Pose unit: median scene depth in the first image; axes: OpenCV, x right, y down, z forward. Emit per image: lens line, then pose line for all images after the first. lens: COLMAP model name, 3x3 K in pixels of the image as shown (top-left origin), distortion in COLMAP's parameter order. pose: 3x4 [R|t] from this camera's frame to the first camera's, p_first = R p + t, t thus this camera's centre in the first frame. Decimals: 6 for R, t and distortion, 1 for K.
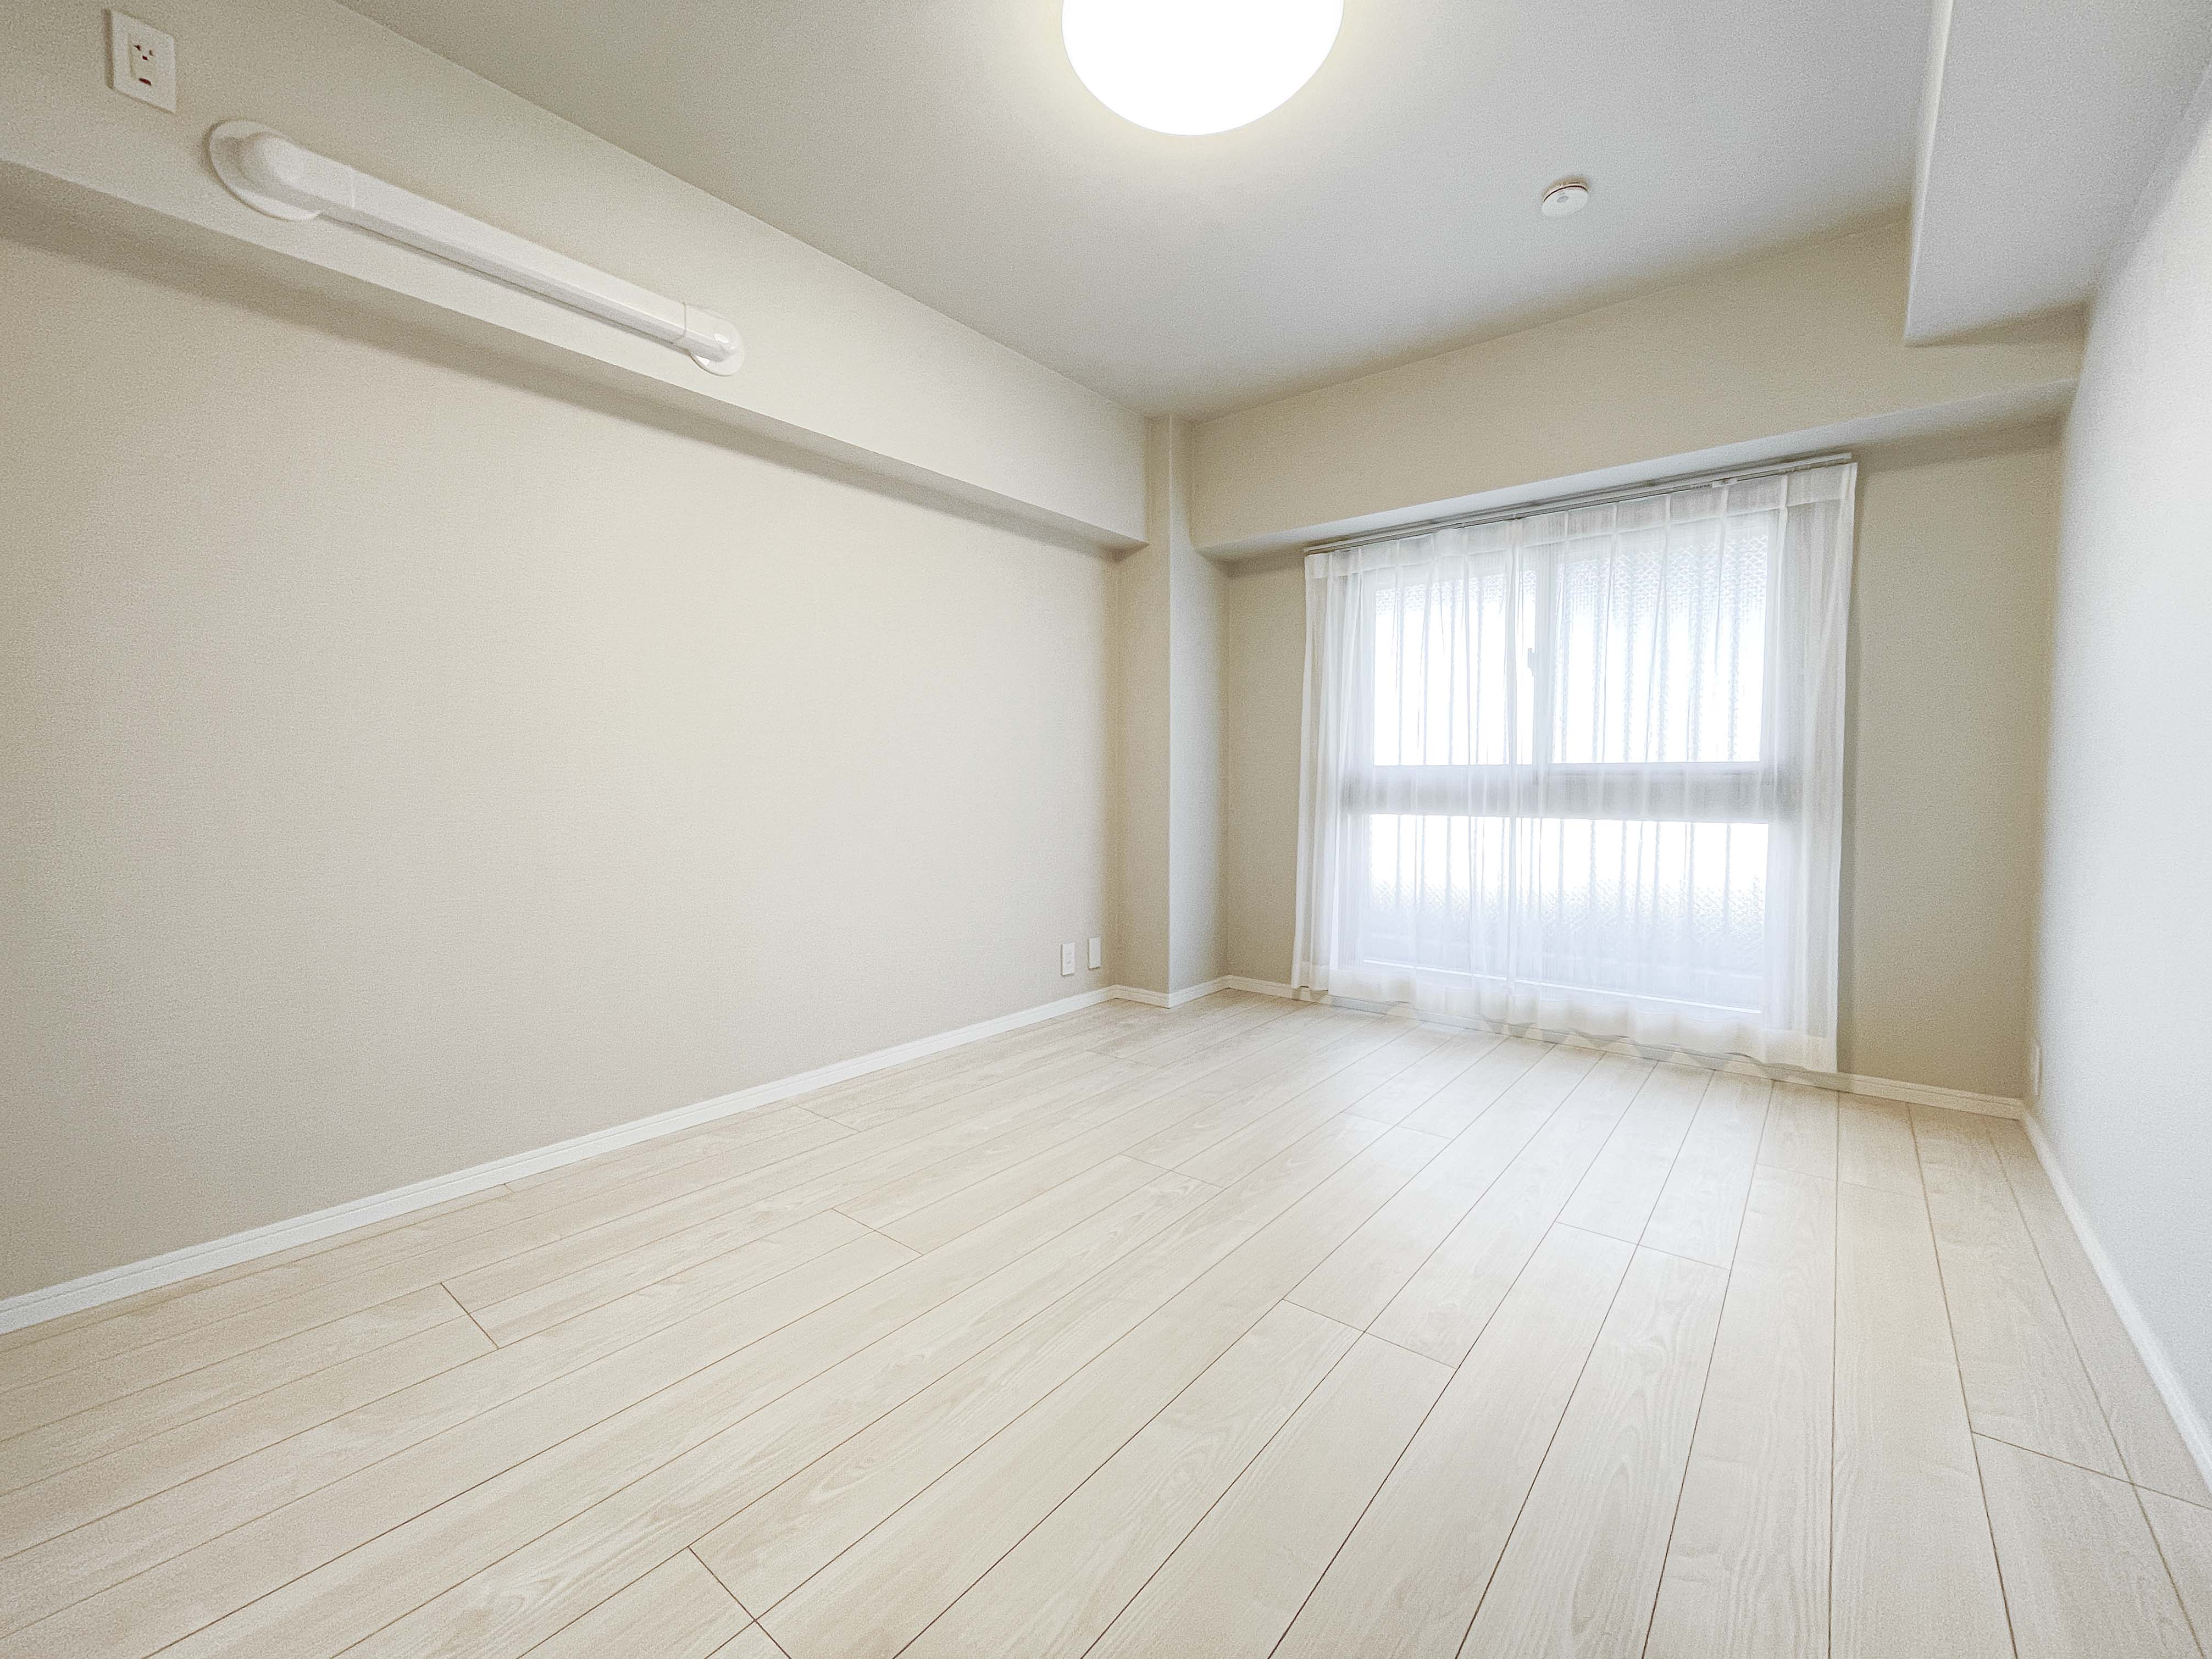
lens RADIAL K [[900.9, 0, 1106.7], [0, 900.9, 827.2], [0, 0, 1]] dist [-0.002127, -0.000695]
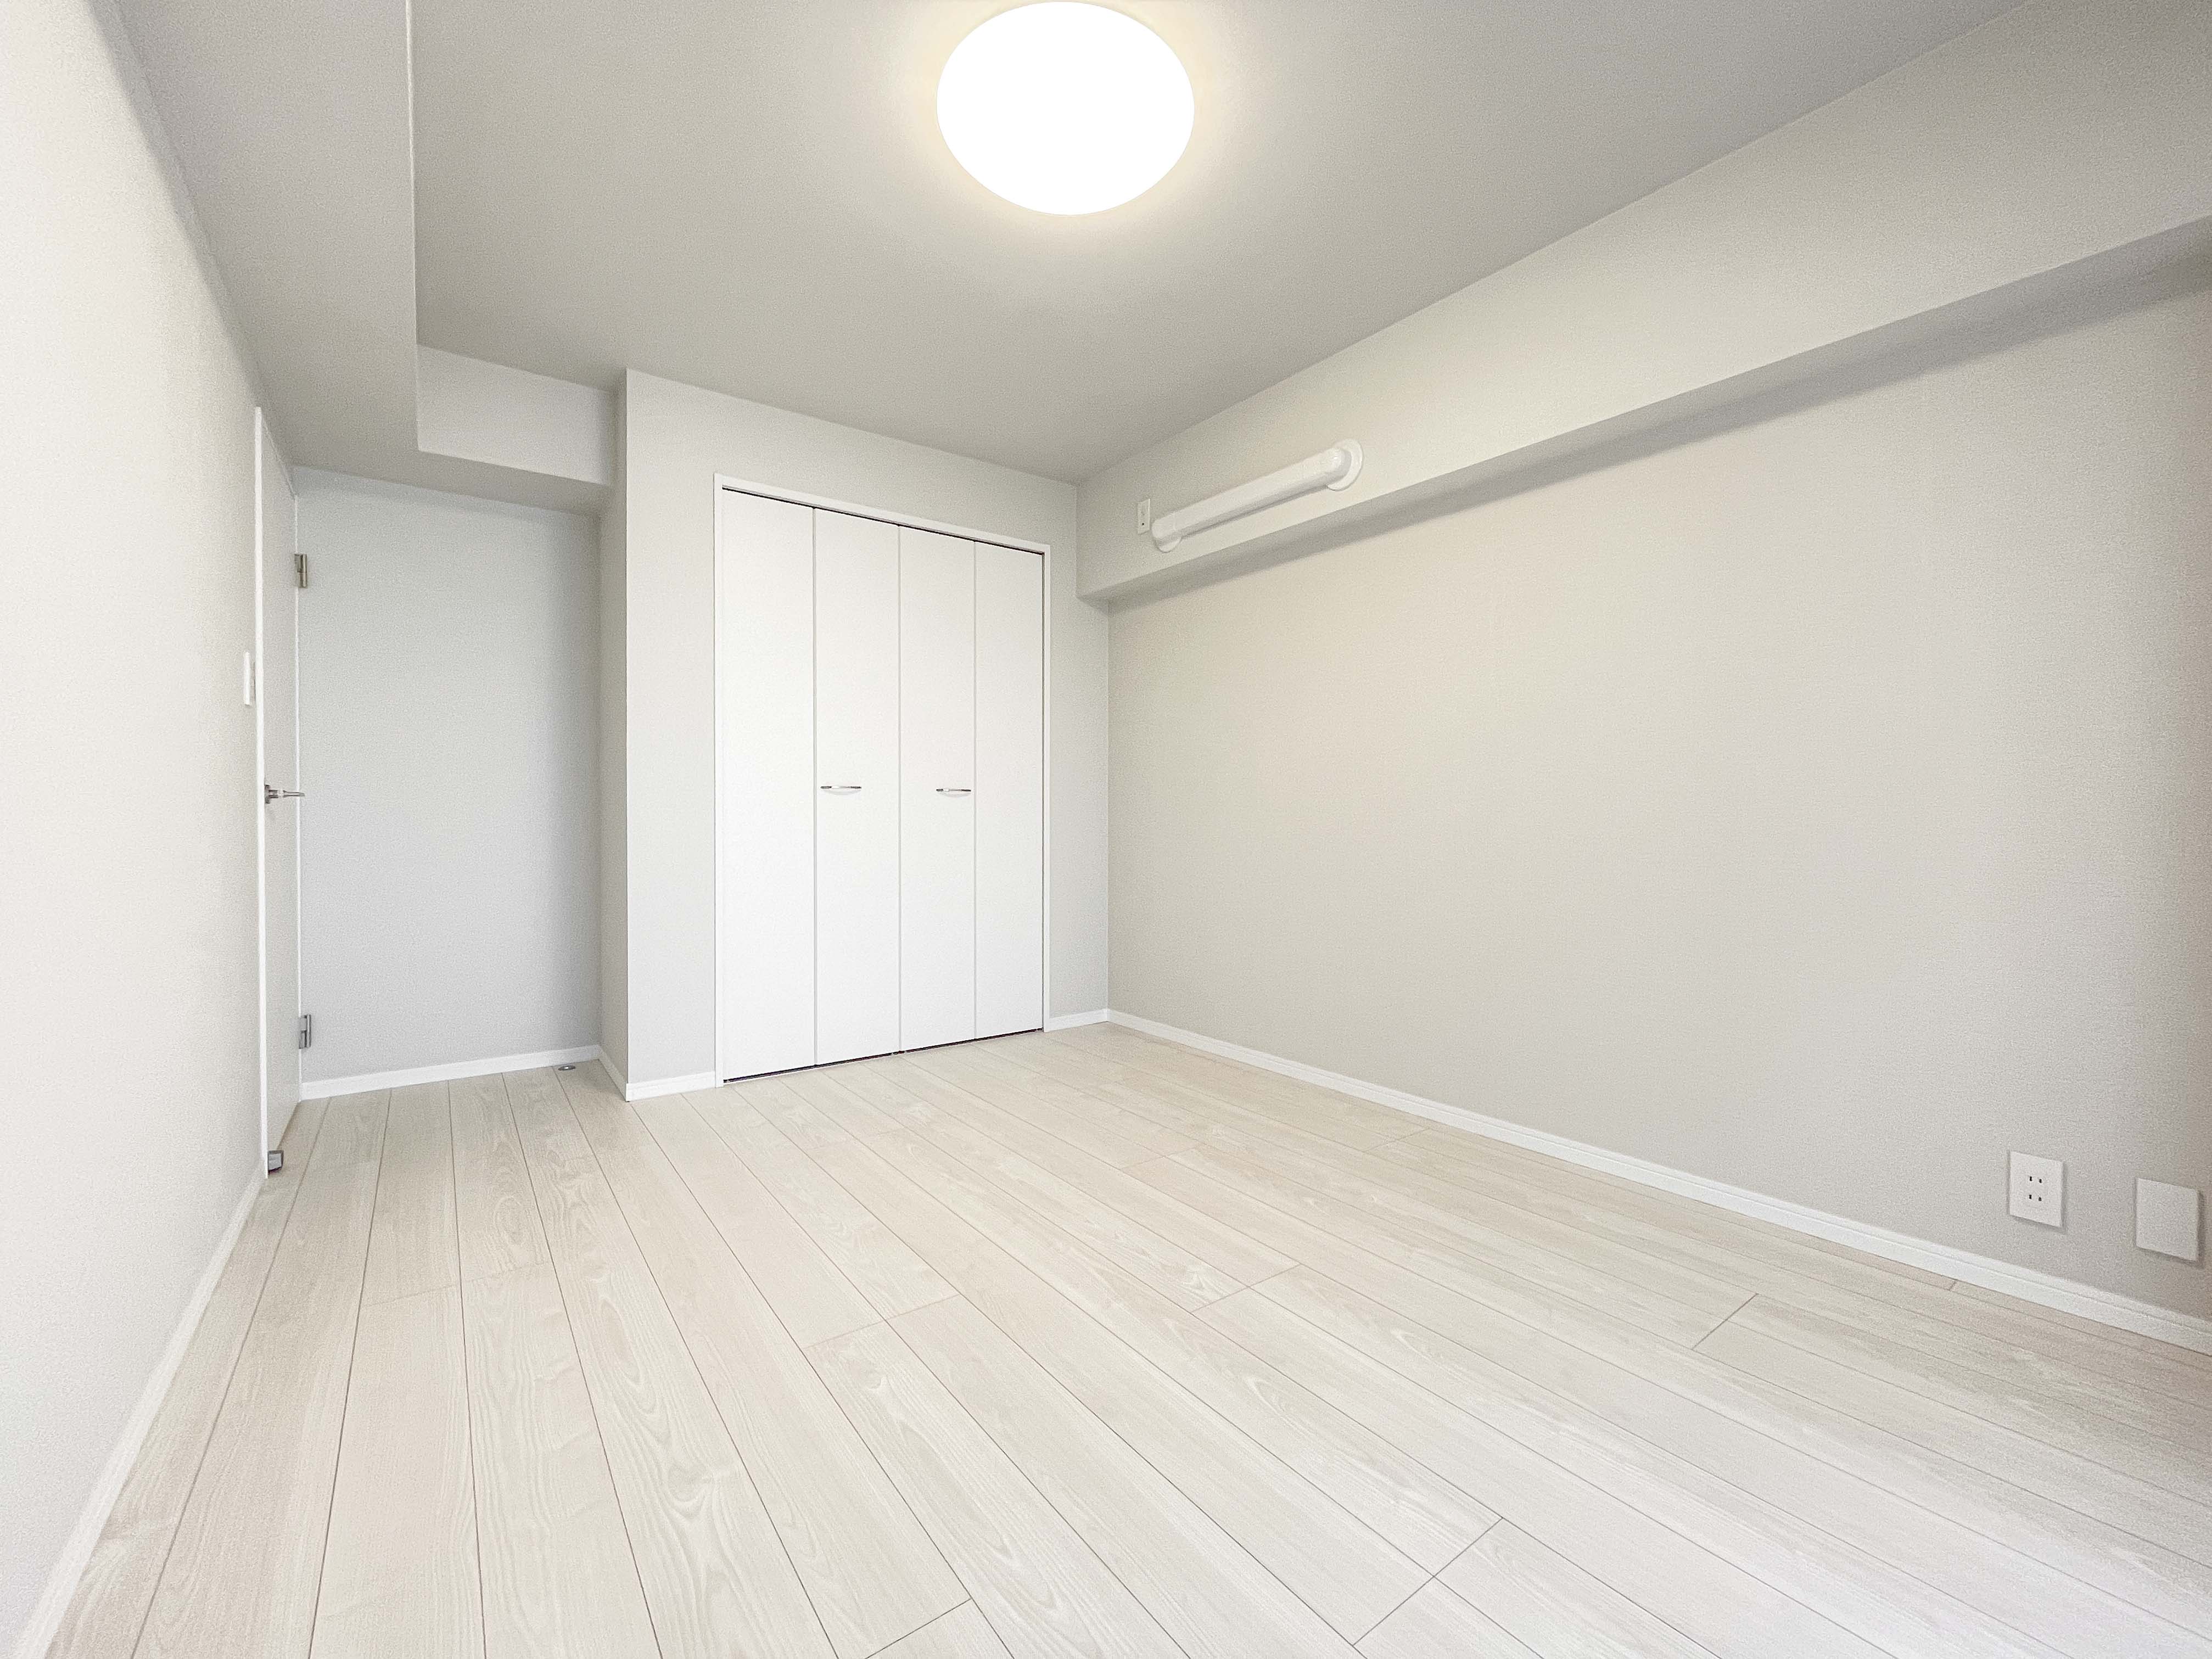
lens RADIAL K [[900.9, 0, 1106.1], [0, 900.9, 825.2], [0, 0, 1]] dist [-0.002127, -0.000695]
pose [[-0.241885, 0.008872, -0.970264, 0.928118], [-0.054194, 0.998274, 0.022639, -0.052079], [0.968790, 0.058059, -0.240986, 1.087915]]
